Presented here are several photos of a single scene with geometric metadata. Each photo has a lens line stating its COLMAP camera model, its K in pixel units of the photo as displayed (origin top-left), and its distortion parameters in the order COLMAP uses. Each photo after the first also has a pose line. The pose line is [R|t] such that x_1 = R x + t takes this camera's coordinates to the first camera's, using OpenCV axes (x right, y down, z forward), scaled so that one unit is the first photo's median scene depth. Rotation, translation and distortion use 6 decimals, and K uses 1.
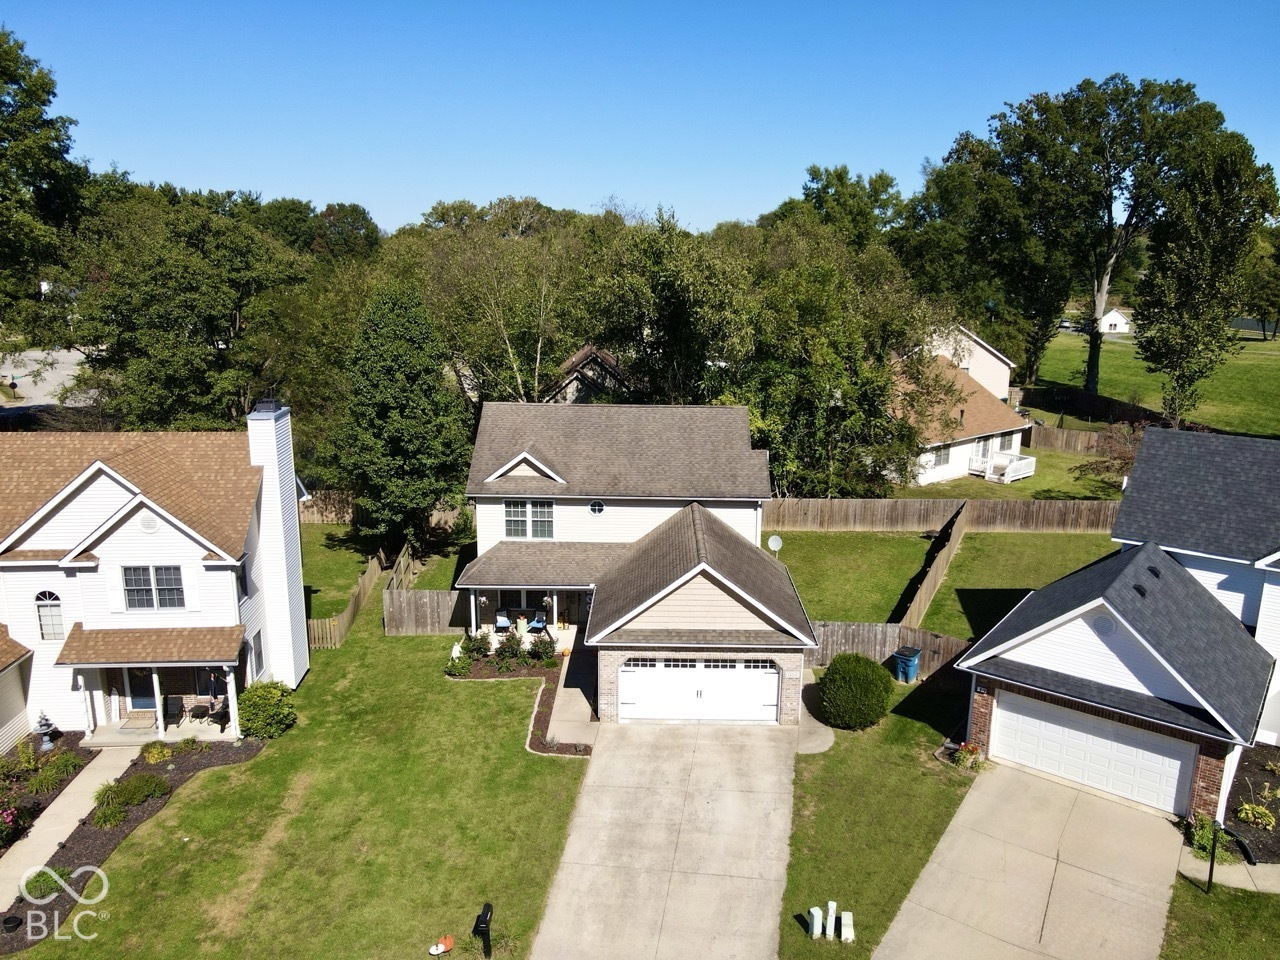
lens RADIAL K [[905.1, 0, 640.0], [0, 905.1, 480.0], [0, 0, 1]] dist [-0.008683, -0.001700]
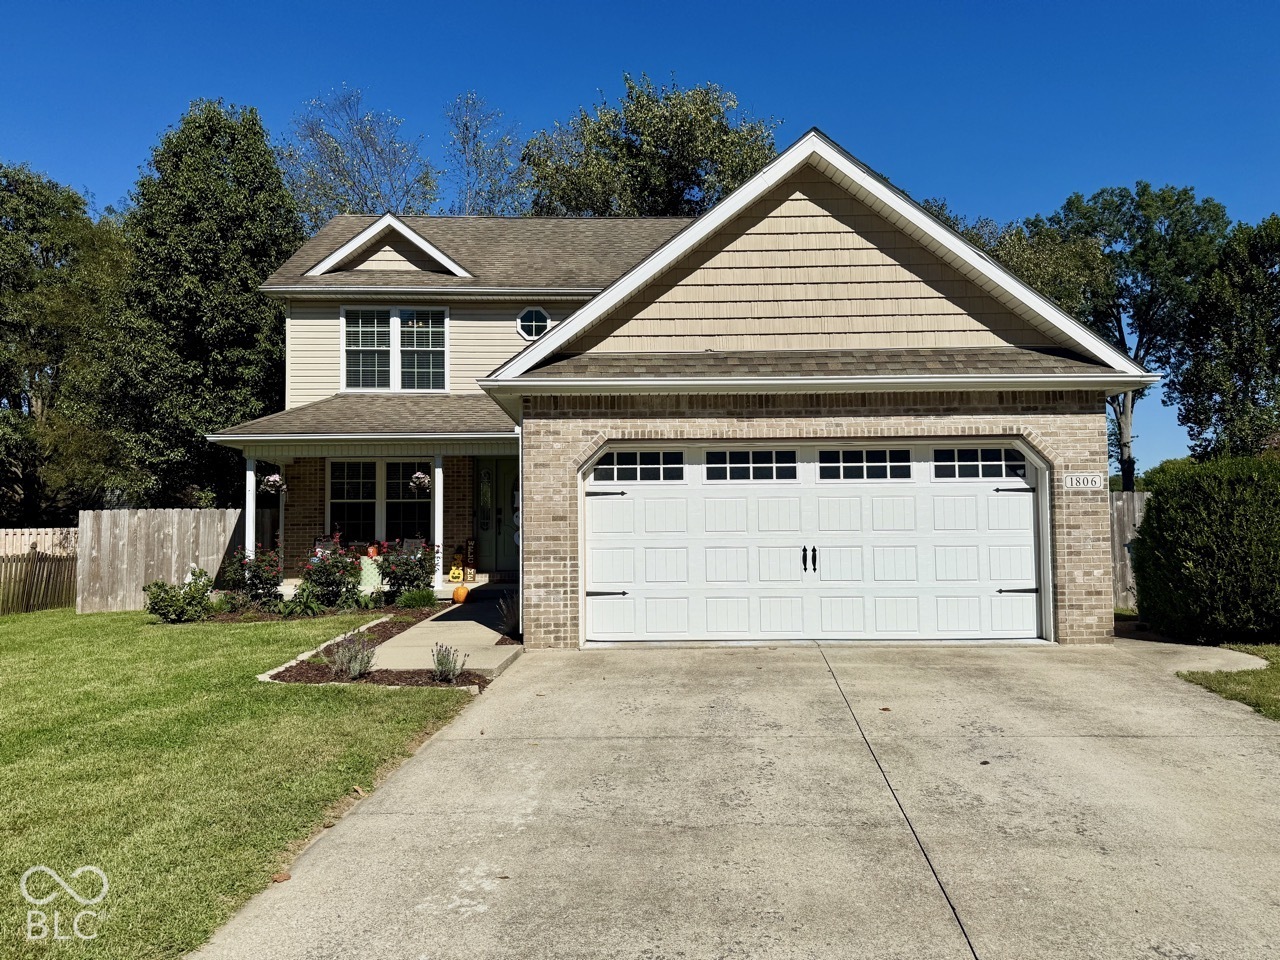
lens RADIAL K [[900.2, 0, 640.0], [0, 900.2, 480.0], [0, 0, 1]] dist [0.041860, -0.002138]
pose [[0.998960, -0.018444, 0.041706, -0.014015], [0.028450, 0.966820, -0.253868, 0.295499], [-0.035640, 0.254790, 0.966339, 0.661308]]
